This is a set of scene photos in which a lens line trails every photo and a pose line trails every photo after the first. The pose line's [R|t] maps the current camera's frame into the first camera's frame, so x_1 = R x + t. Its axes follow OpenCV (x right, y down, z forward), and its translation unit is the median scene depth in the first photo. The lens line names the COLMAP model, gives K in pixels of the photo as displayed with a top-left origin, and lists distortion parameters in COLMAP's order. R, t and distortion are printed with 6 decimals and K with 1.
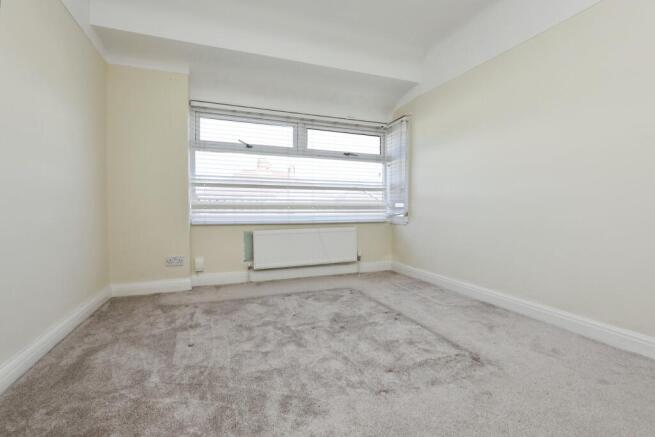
lens RADIAL K [[301.7, 0, 327.8], [0, 301.7, 206.5], [0, 0, 1]] dist [-0.020876, 0.000137]
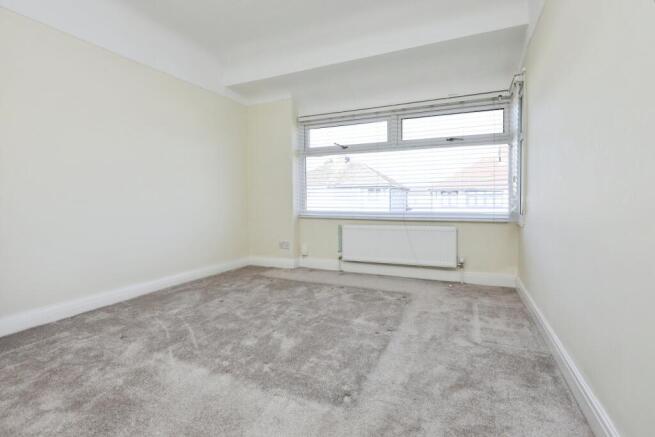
lens RADIAL K [[299.9, 0, 327.7], [0, 299.9, 201.2], [0, 0, 1]] dist [-0.023791, -0.000102]
pose [[0.699298, -0.006989, -0.714796, 0.487124], [0.005754, 0.999975, -0.004149, 0.000057], [0.714807, -0.001212, 0.699321, 0.200548]]
